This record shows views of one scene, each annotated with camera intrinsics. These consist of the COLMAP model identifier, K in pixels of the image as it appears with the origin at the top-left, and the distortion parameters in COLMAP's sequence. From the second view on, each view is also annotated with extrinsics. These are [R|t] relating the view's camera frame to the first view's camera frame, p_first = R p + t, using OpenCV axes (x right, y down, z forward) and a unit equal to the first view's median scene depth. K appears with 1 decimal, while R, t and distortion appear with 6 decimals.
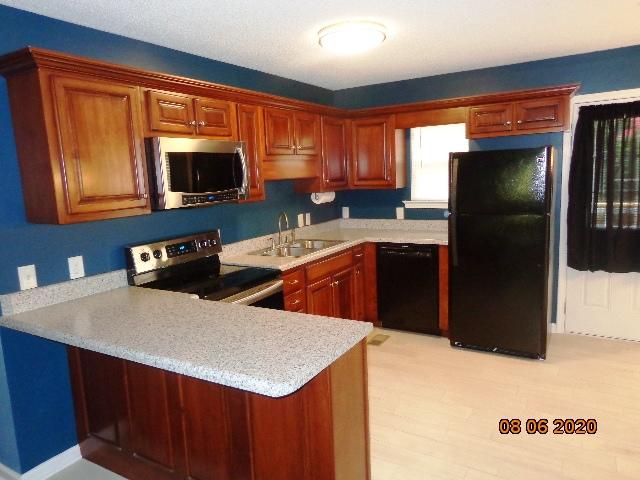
lens RADIAL K [[453.6, 0, 320.0], [0, 453.6, 240.4], [0, 0, 1]] dist [-0.004960, 0.017767]
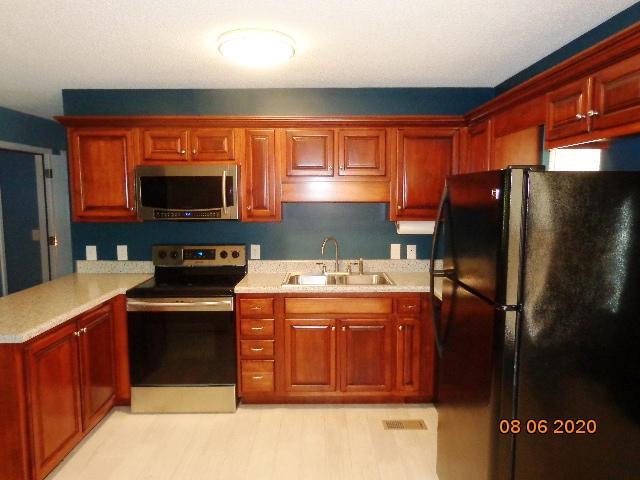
lens RADIAL K [[453.6, 0, 320.3], [0, 453.6, 239.7], [0, 0, 1]] dist [-0.004960, 0.017767]
pose [[0.521516, 0.133030, -0.842807, 1.067898], [-0.147106, 0.986998, 0.064762, -0.178091], [0.840465, 0.090208, 0.534305, 0.760067]]
